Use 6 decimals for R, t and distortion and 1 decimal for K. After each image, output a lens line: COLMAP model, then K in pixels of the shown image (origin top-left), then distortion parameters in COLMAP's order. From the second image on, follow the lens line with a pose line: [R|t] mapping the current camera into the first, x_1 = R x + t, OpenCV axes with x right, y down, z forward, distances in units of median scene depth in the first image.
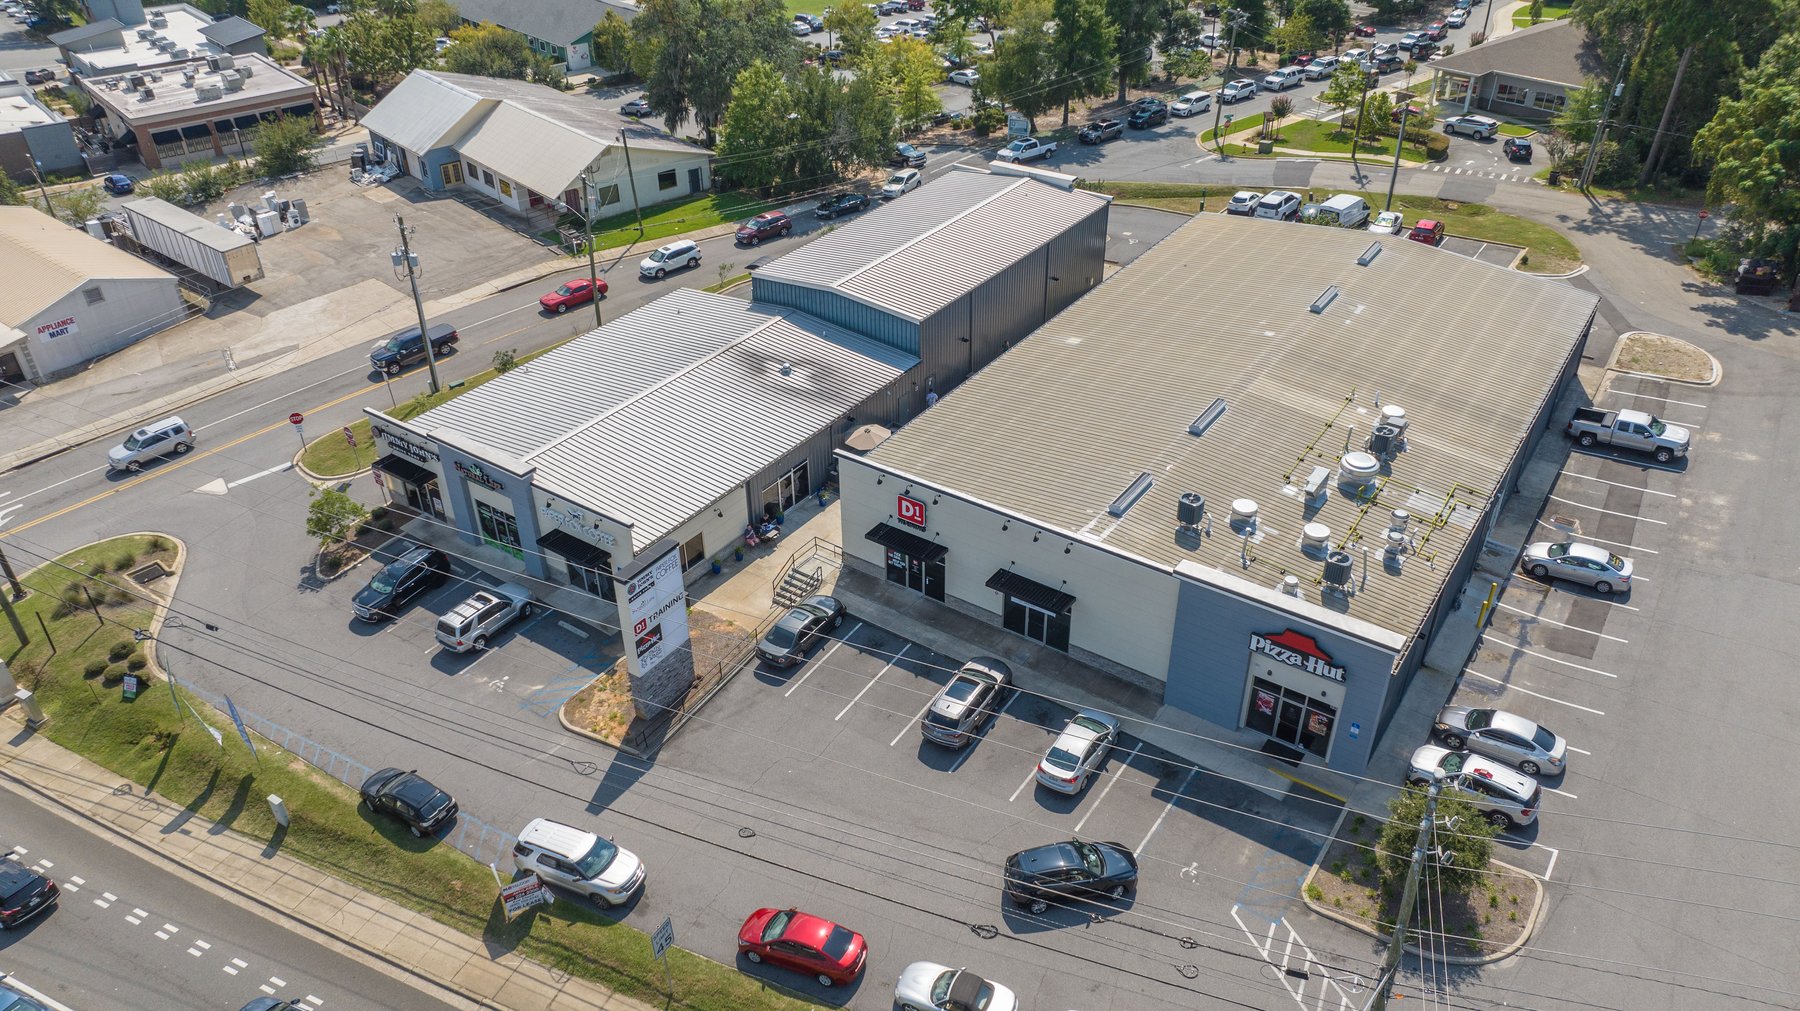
lens RADIAL K [[1268.3, 0, 900.0], [0, 1268.3, 505.5], [0, 0, 1]] dist [-0.033290, 0.022672]
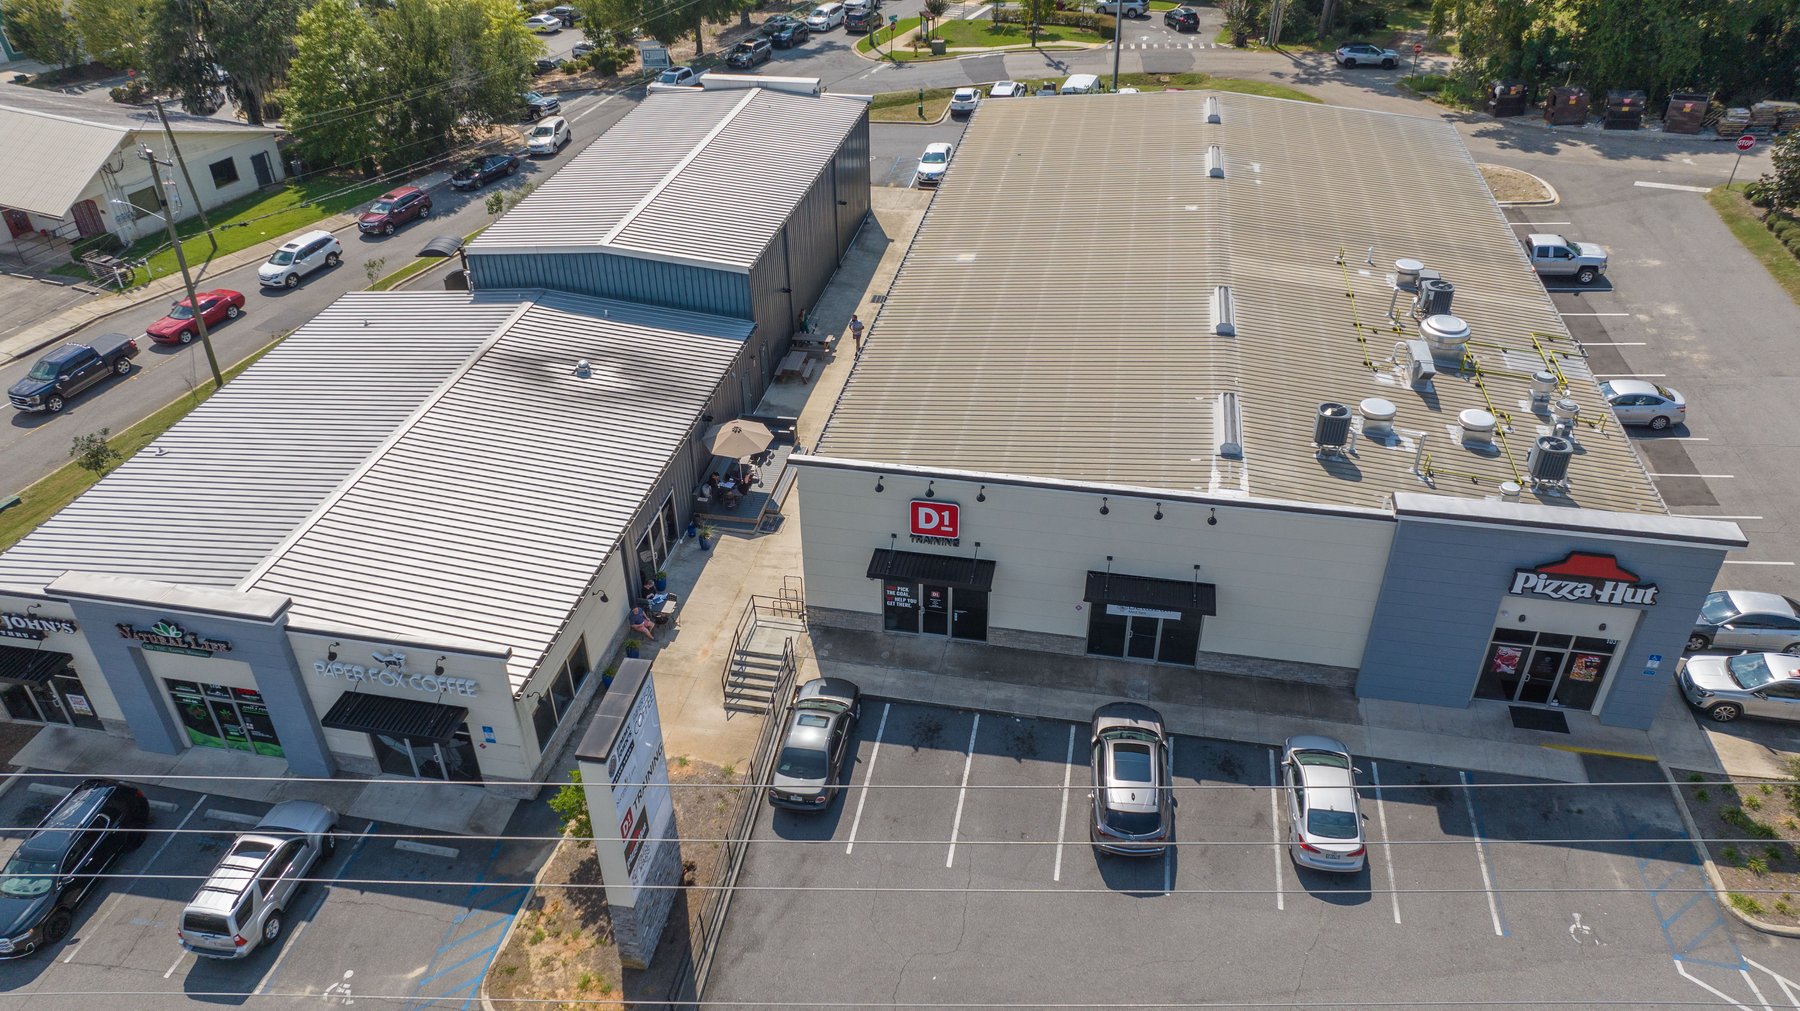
lens RADIAL K [[1268.3, 0, 900.0], [0, 1268.3, 505.5], [0, 0, 1]] dist [-0.033290, 0.022672]
pose [[0.913839, -0.225341, 0.337816, -0.210495], [0.222248, 0.973790, 0.048360, -0.035868], [-0.339859, 0.030886, 0.939969, 0.352747]]
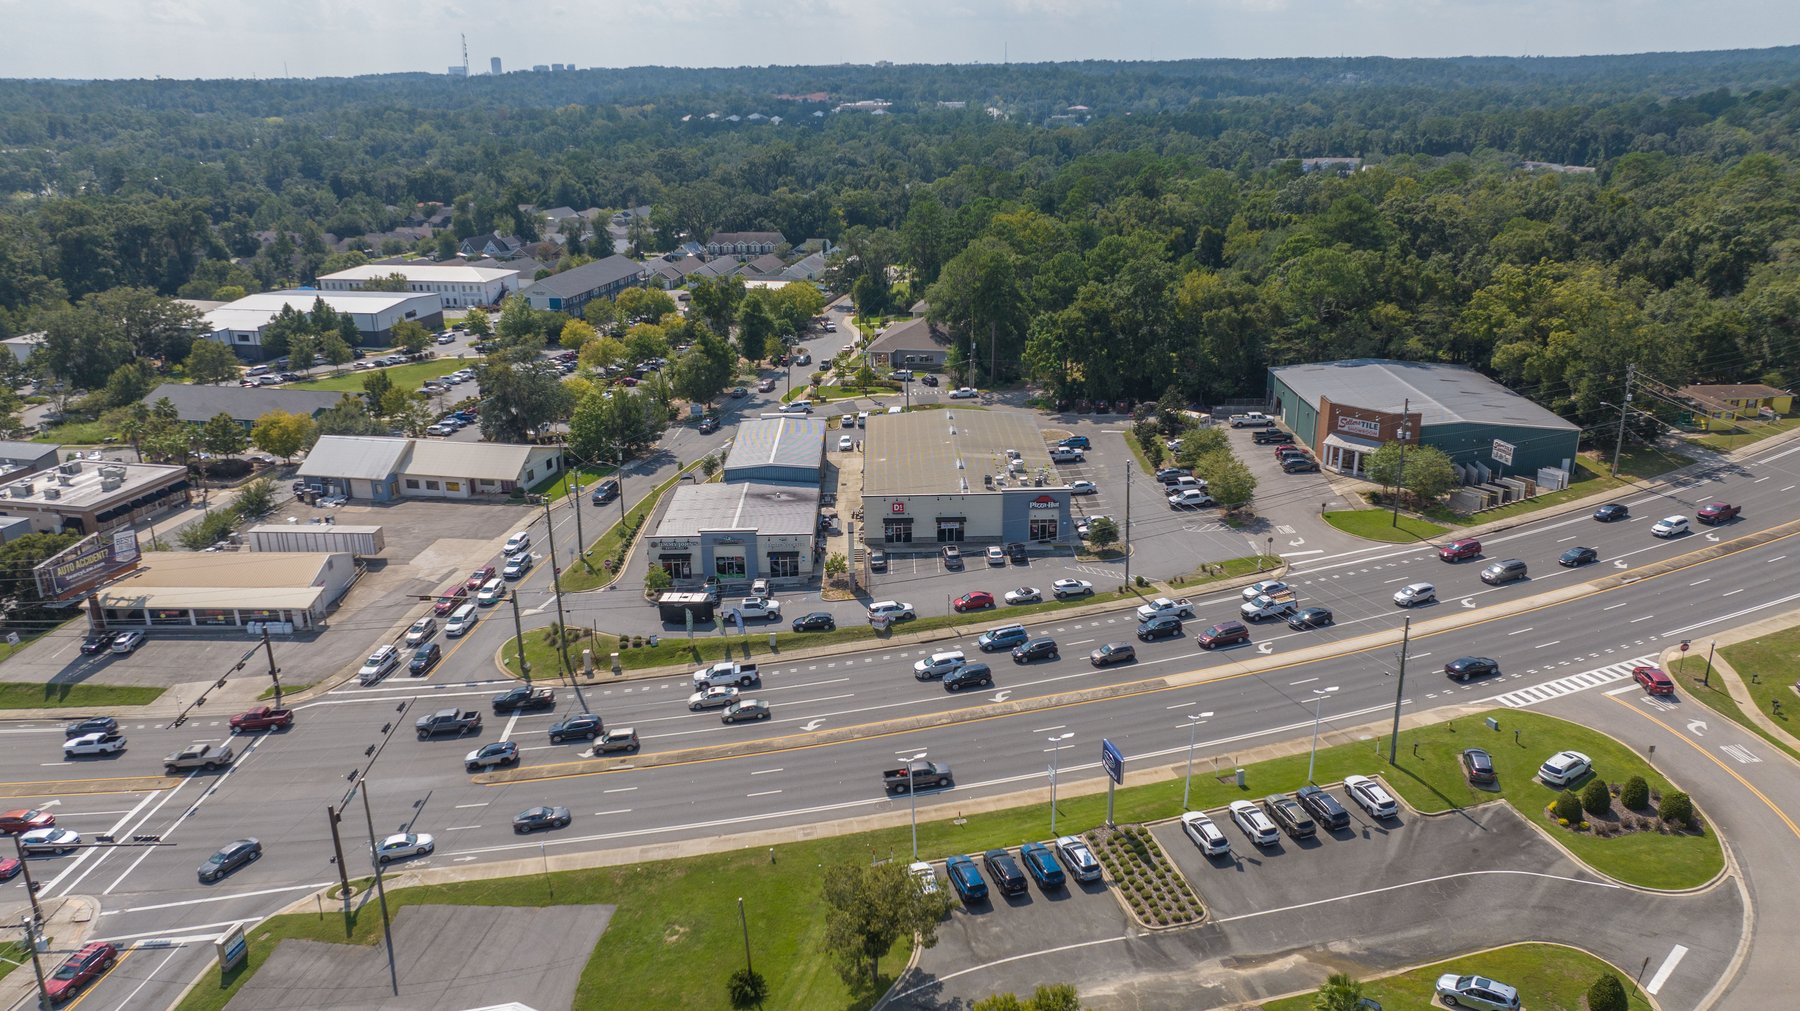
lens RADIAL K [[1268.3, 0, 900.0], [0, 1268.3, 505.5], [0, 0, 1]] dist [-0.033290, 0.022672]
pose [[0.811215, -0.191617, 0.552461, -1.377369], [0.322778, 0.934543, -0.149816, 0.377664], [-0.487591, 0.299855, 0.819965, -1.147110]]
